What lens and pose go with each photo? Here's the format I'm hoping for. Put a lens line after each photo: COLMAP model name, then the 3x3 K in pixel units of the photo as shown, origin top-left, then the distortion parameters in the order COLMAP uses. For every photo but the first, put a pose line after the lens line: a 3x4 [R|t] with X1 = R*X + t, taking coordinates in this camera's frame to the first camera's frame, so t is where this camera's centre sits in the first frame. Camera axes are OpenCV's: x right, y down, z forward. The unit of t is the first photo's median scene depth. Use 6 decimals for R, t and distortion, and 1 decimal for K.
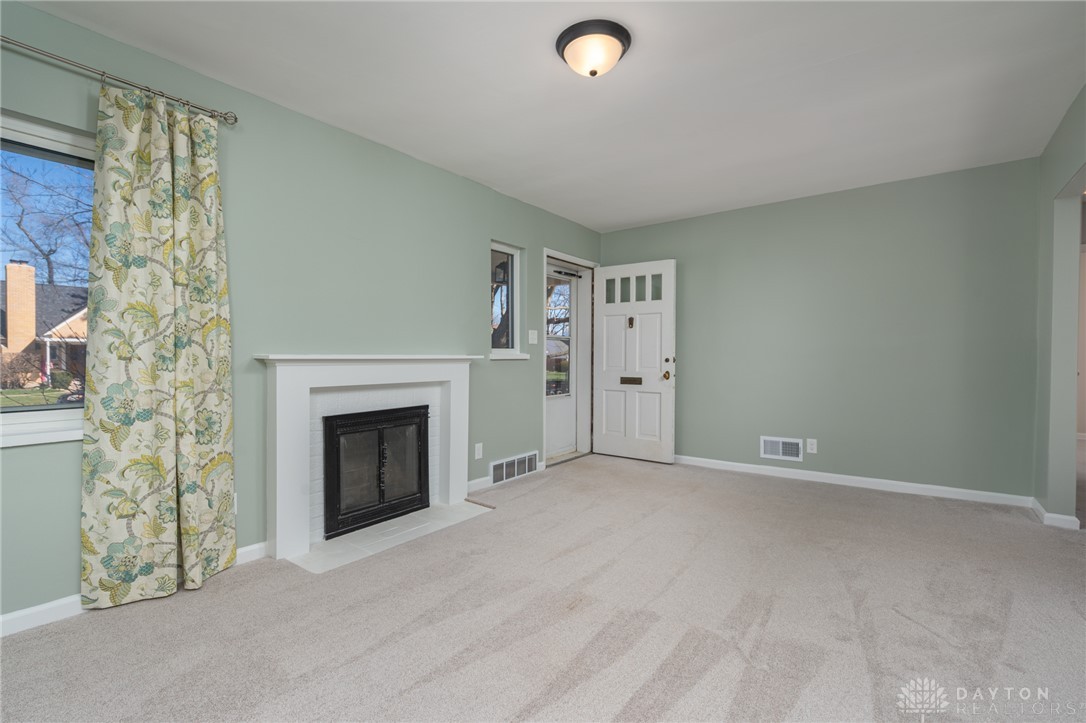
lens RADIAL K [[492.1, 0, 543.0], [0, 492.1, 361.5], [0, 0, 1]] dist [-0.016069, -0.000048]
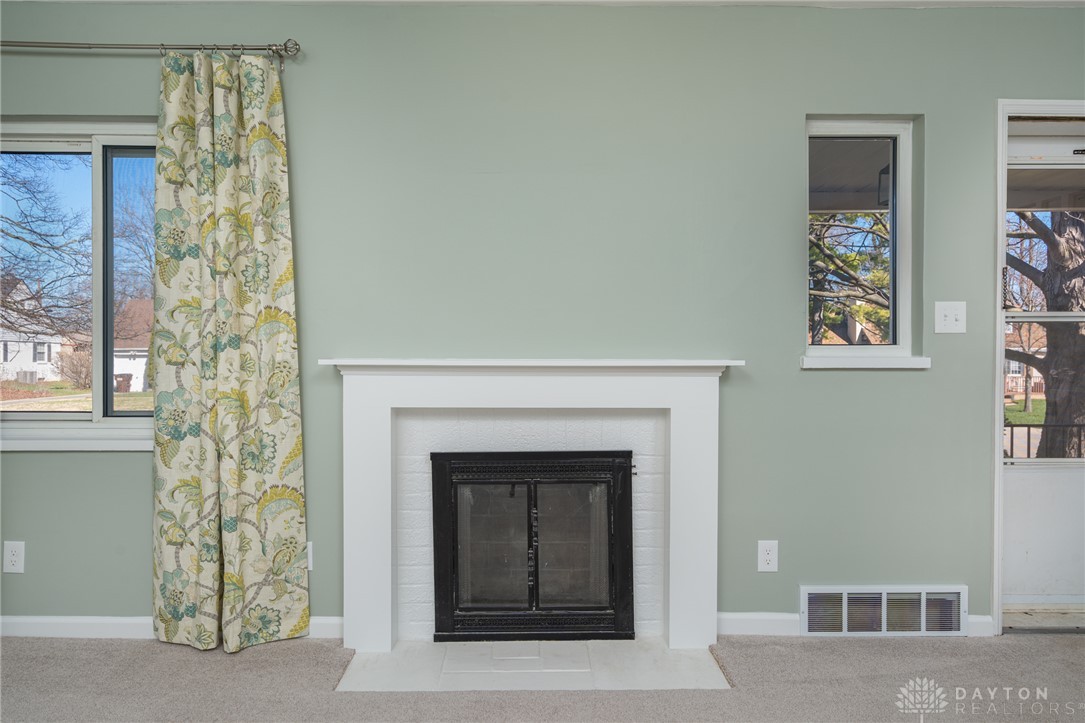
lens RADIAL K [[682.2, 0, 621.2], [0, 682.2, 368.2], [0, 0, 1]] dist [0.019467, -0.024243]
pose [[0.603338, 0.006488, -0.797459, 0.436889], [-0.010108, 0.999949, 0.000488, -0.004456], [0.797421, 0.007766, 0.603373, 0.641540]]
